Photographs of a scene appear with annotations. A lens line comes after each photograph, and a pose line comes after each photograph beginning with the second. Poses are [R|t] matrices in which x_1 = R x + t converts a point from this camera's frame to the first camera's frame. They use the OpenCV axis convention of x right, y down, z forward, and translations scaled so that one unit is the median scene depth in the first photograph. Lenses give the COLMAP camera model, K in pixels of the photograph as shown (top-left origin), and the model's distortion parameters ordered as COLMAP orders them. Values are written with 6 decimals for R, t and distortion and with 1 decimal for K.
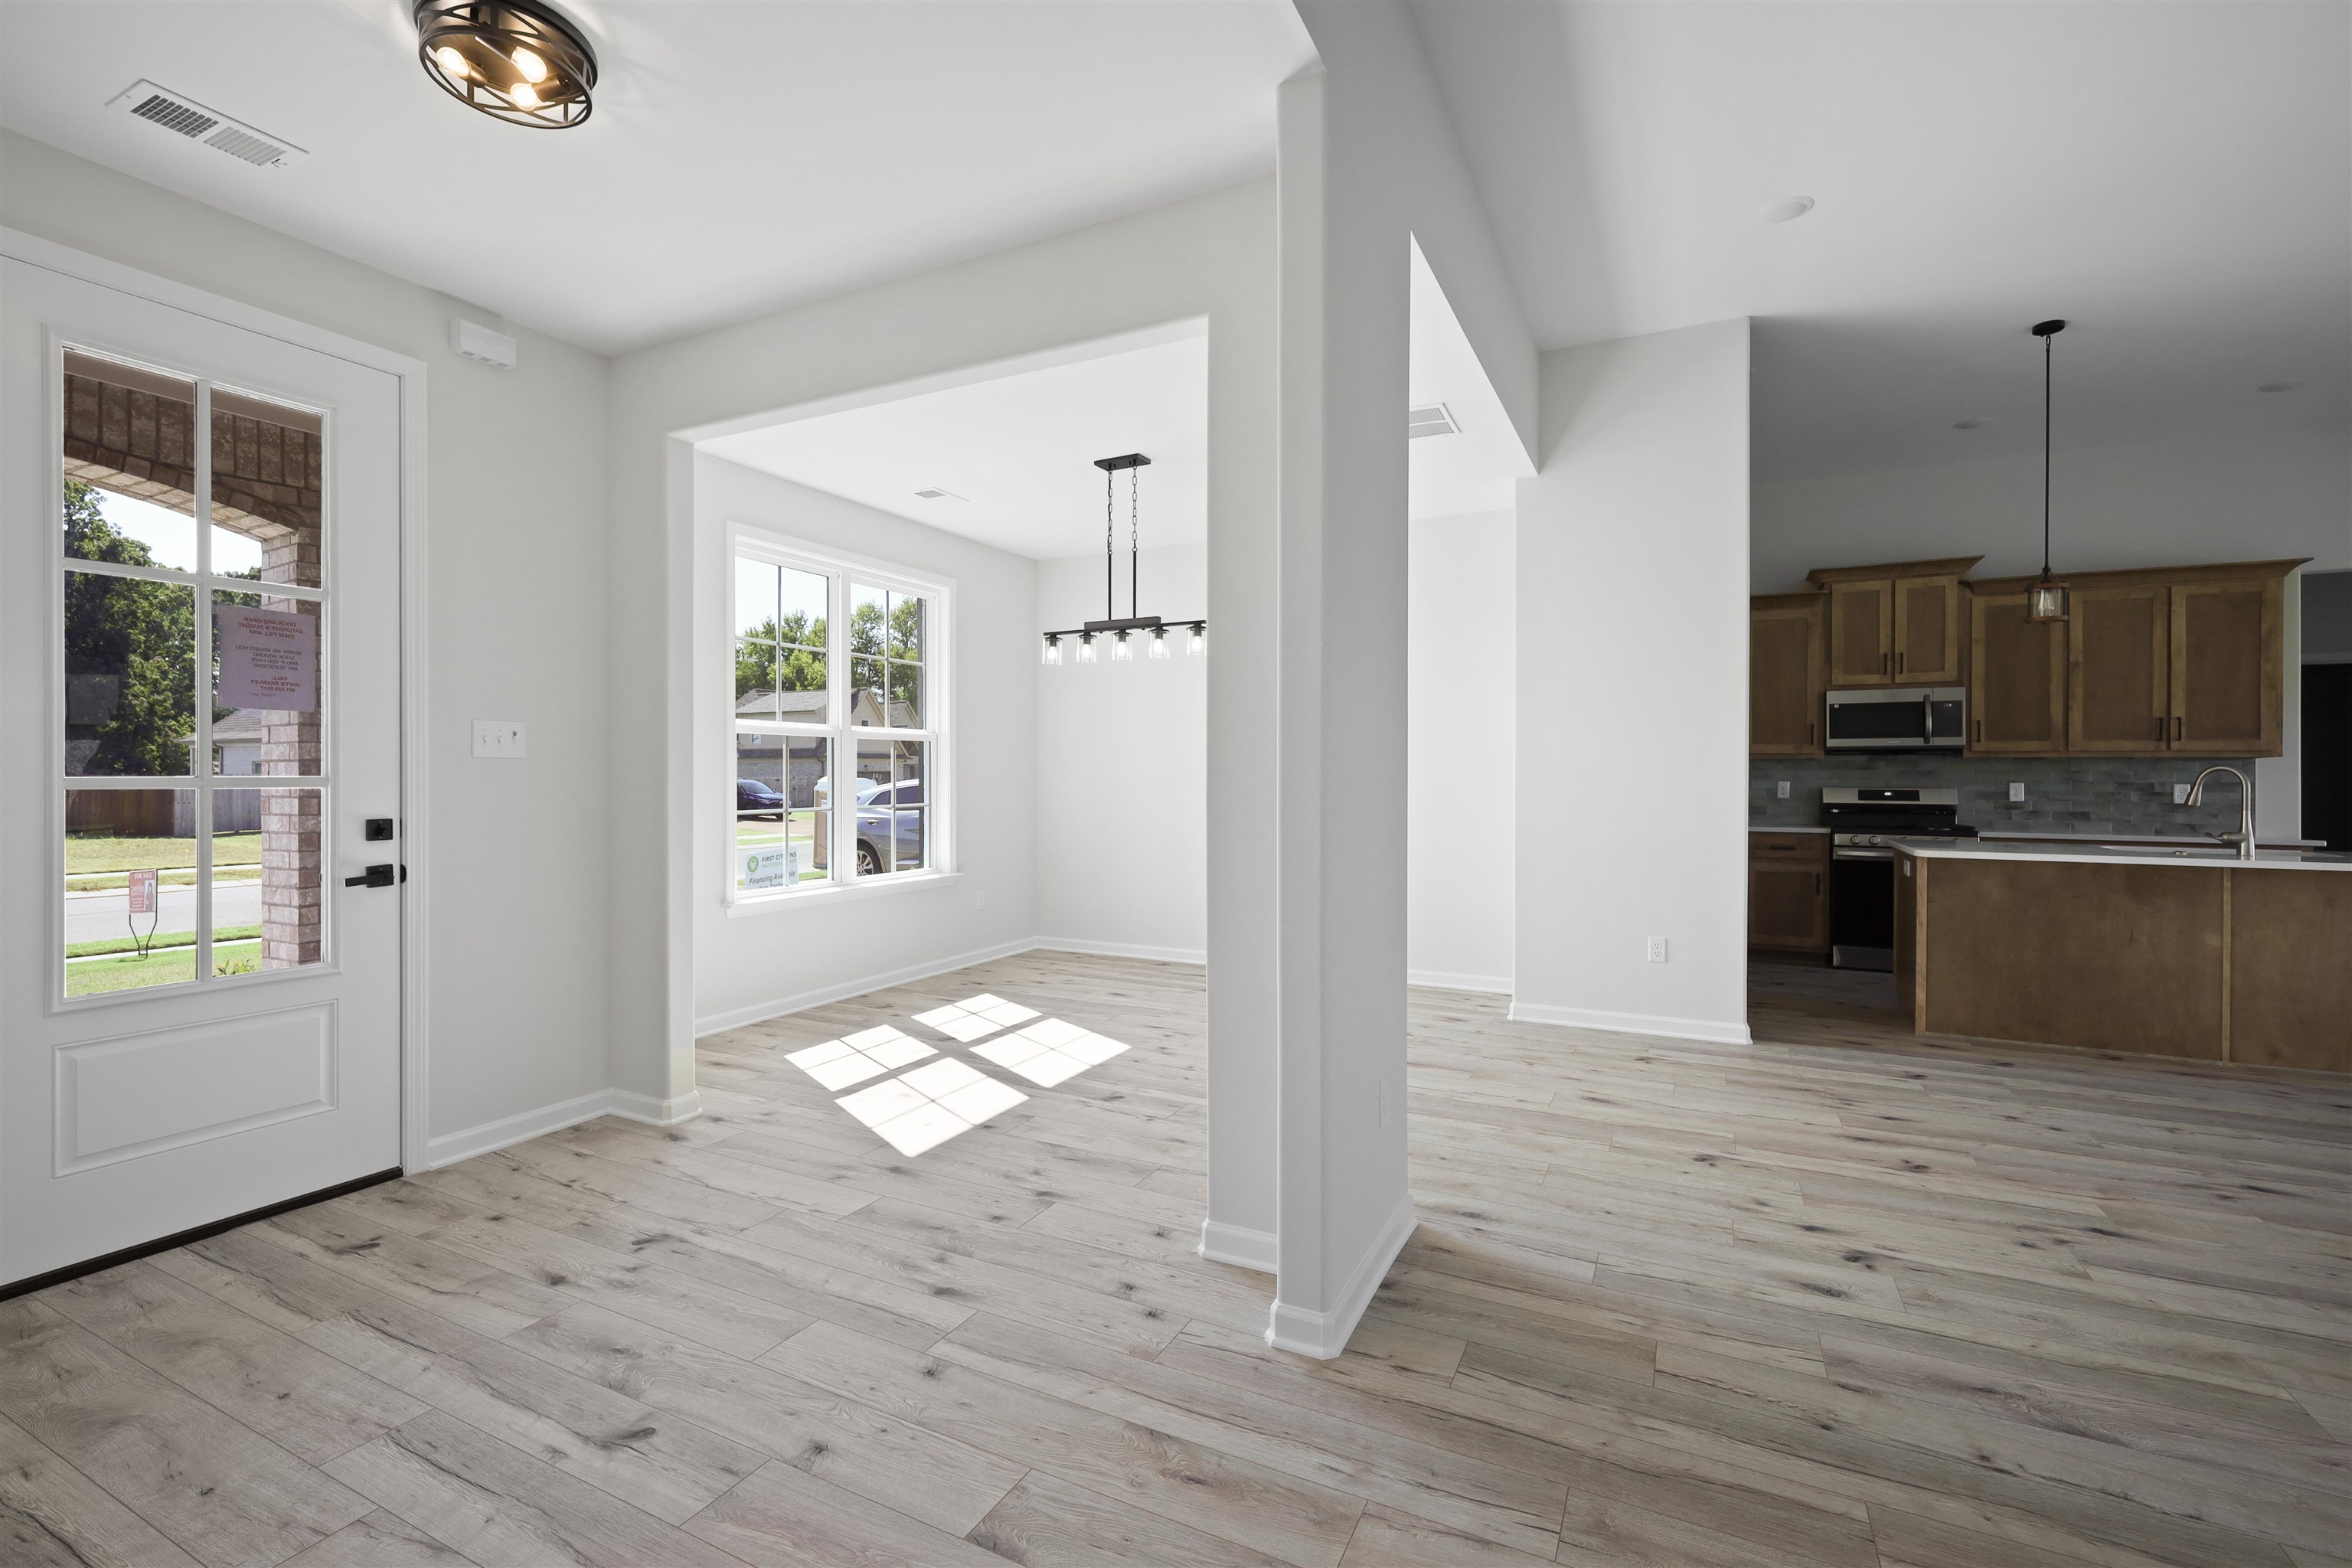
lens RADIAL K [[1012.8, 0, 1176.0], [0, 1012.8, 784.0], [0, 0, 1]] dist [-0.000304, -0.000004]
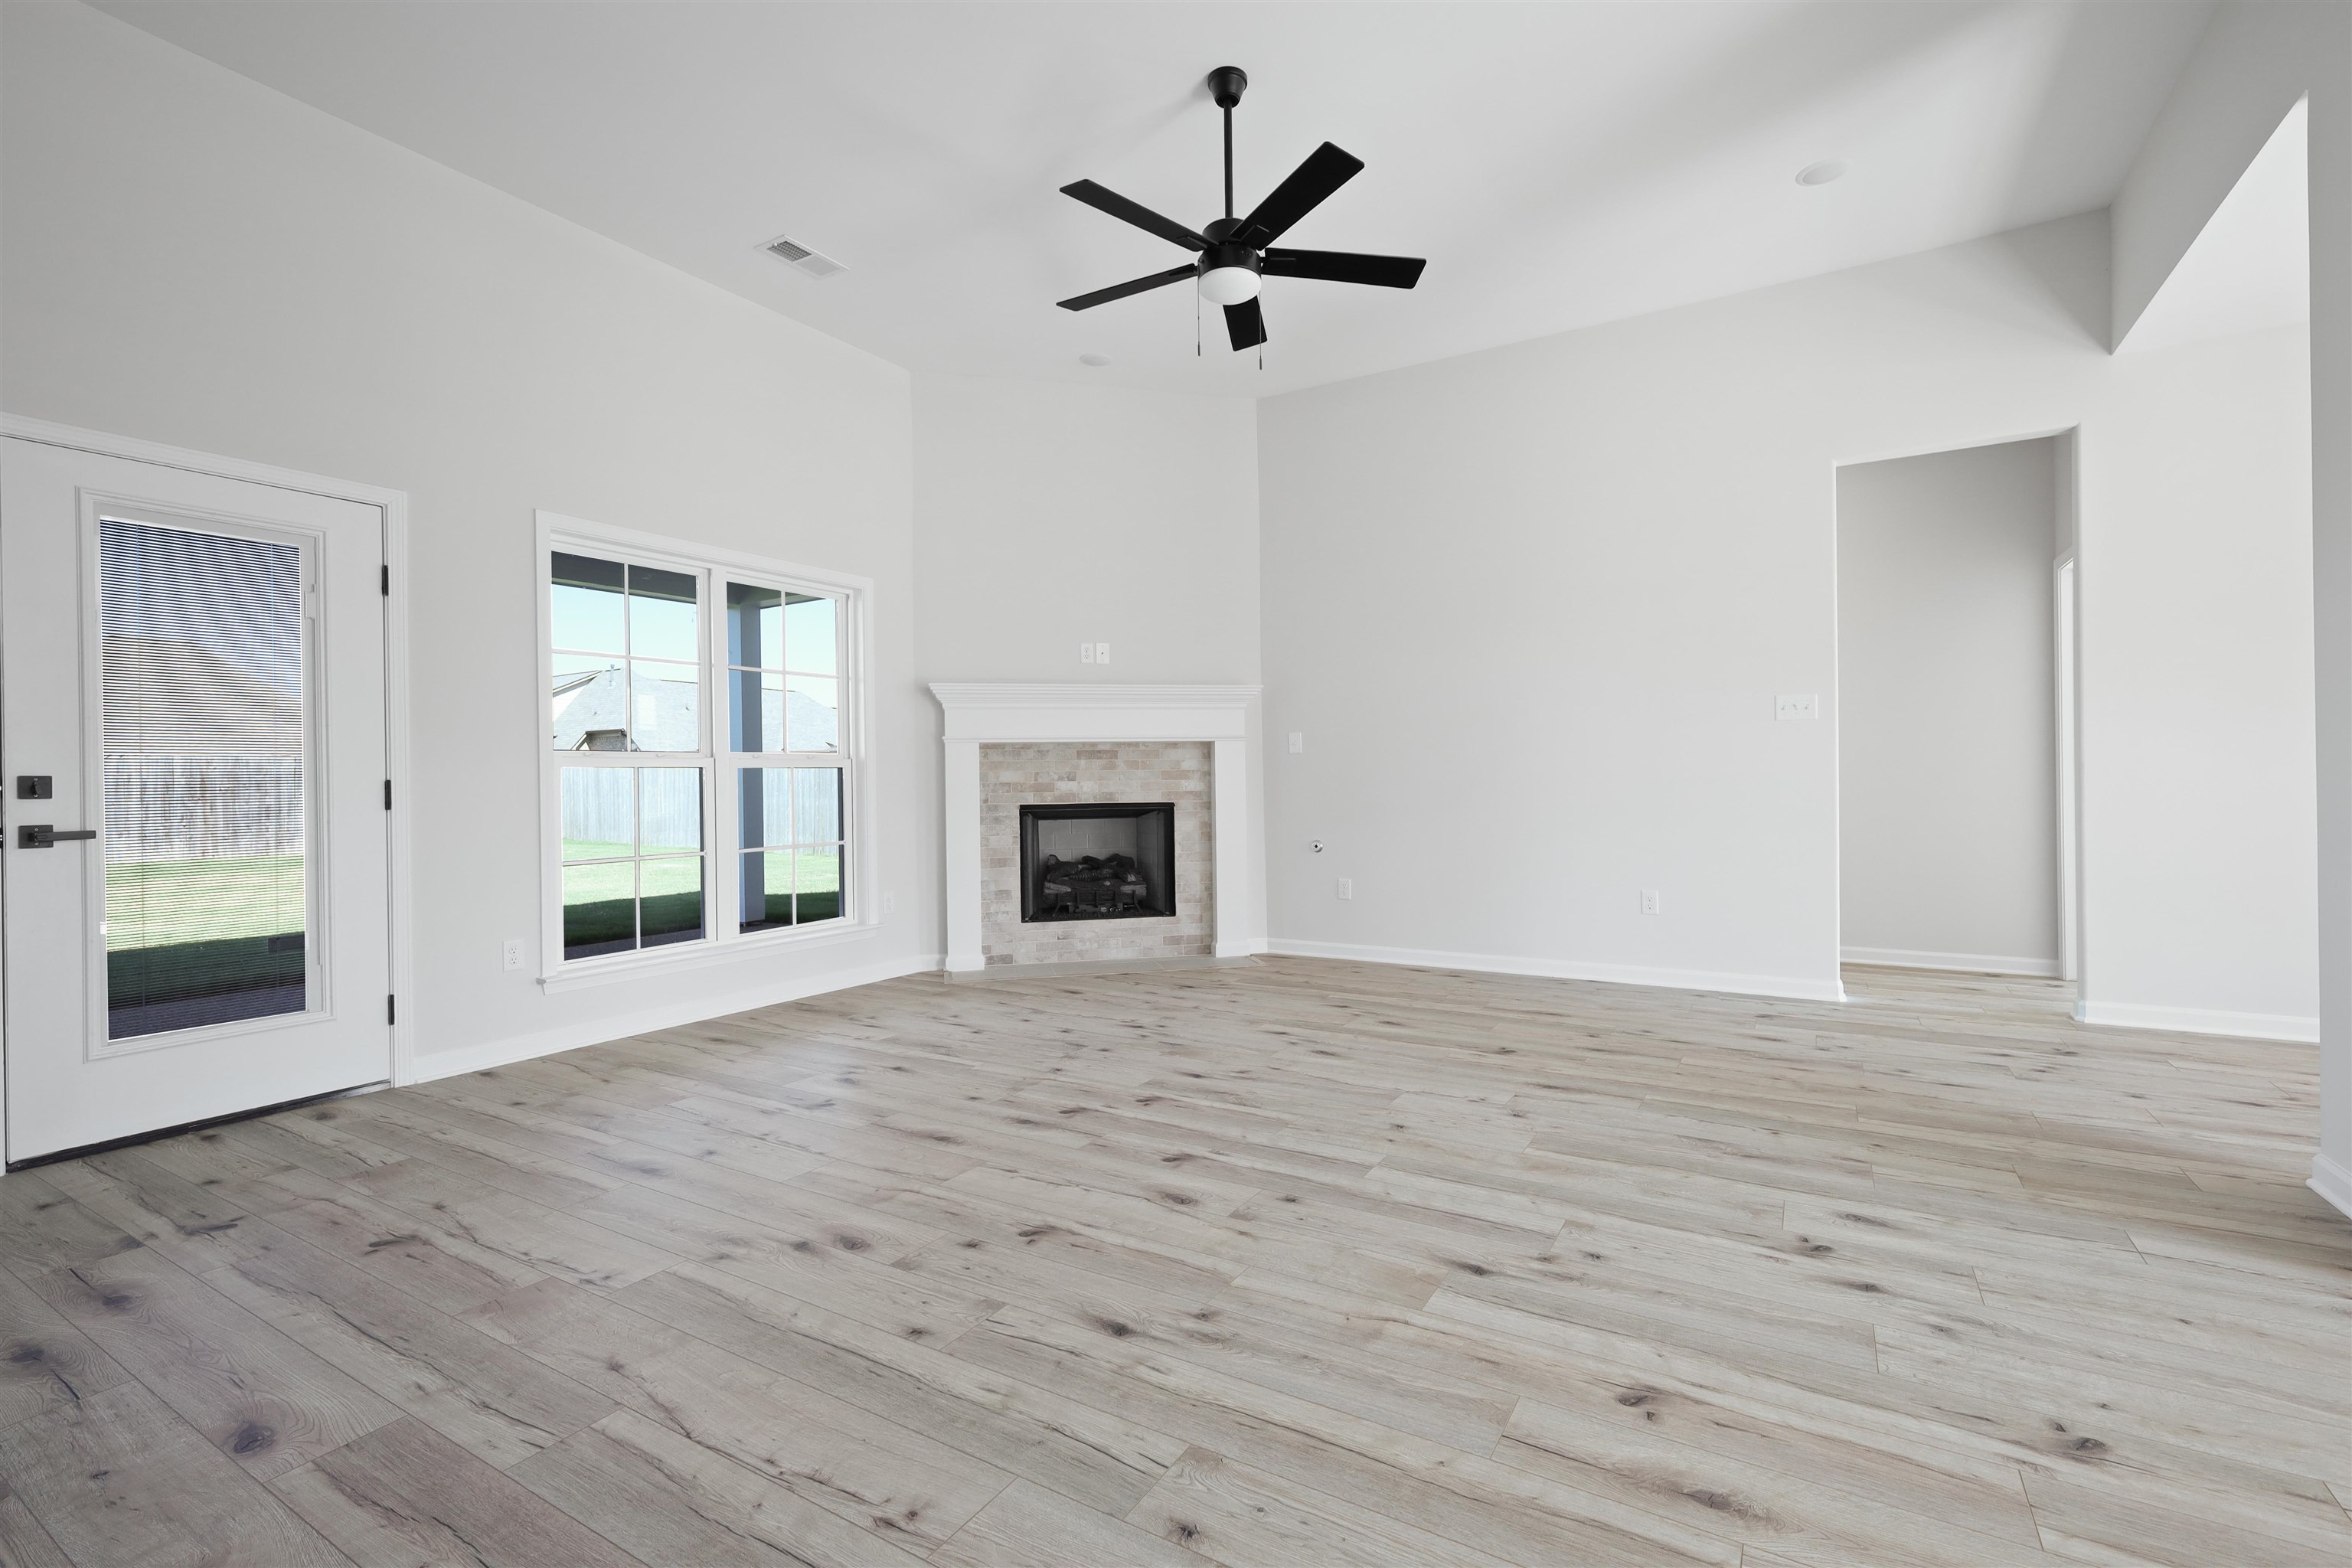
lens RADIAL K [[1035.5, 0, 1176.0], [0, 1035.5, 784.0], [0, 0, 1]] dist [0.001966, 0.000598]
pose [[-0.997194, 0.012092, 0.073878, 0.993742], [0.012939, 0.999856, 0.010994, 0.052617], [-0.073735, 0.011919, -0.997207, 1.659526]]
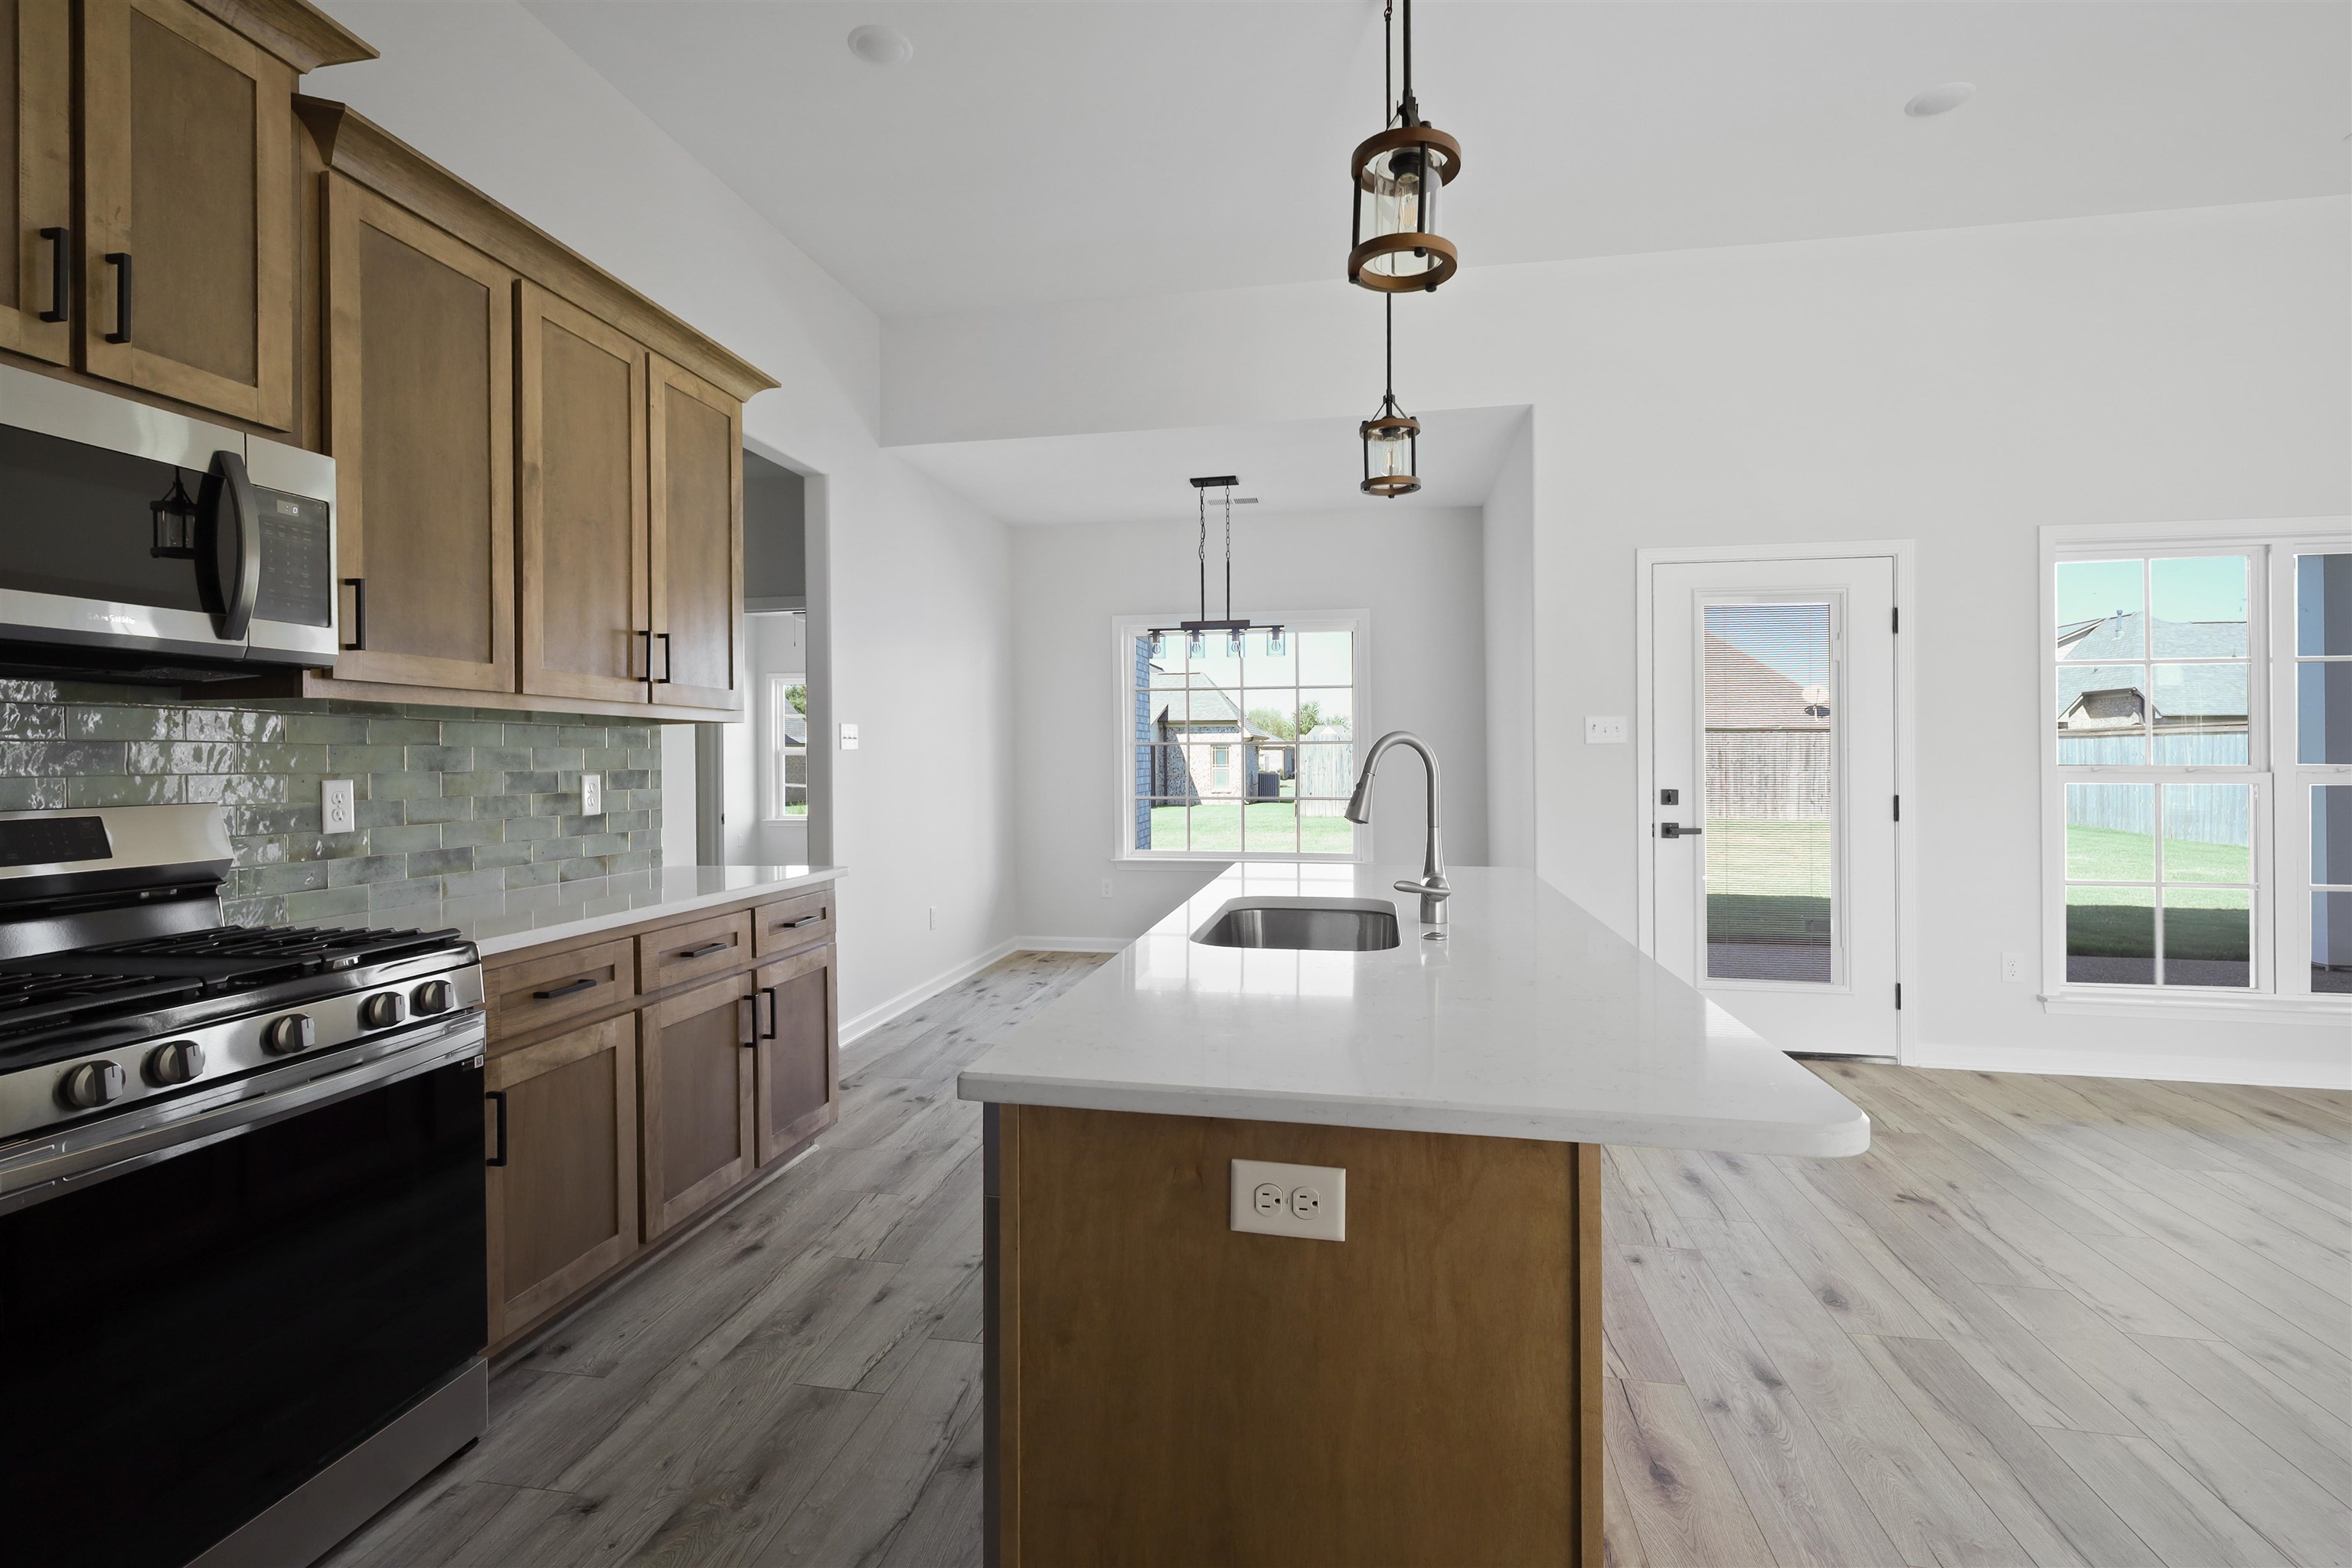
lens RADIAL K [[1086.8, 0, 1168.0], [0, 1086.8, 747.1], [0, 0, 1]] dist [0.007817, 0.000848]
pose [[-0.280221, 0.005942, 0.959917, 0.877400], [0.010668, 0.999938, -0.003076, -0.017958], [-0.959876, 0.009379, -0.280267, 1.855665]]
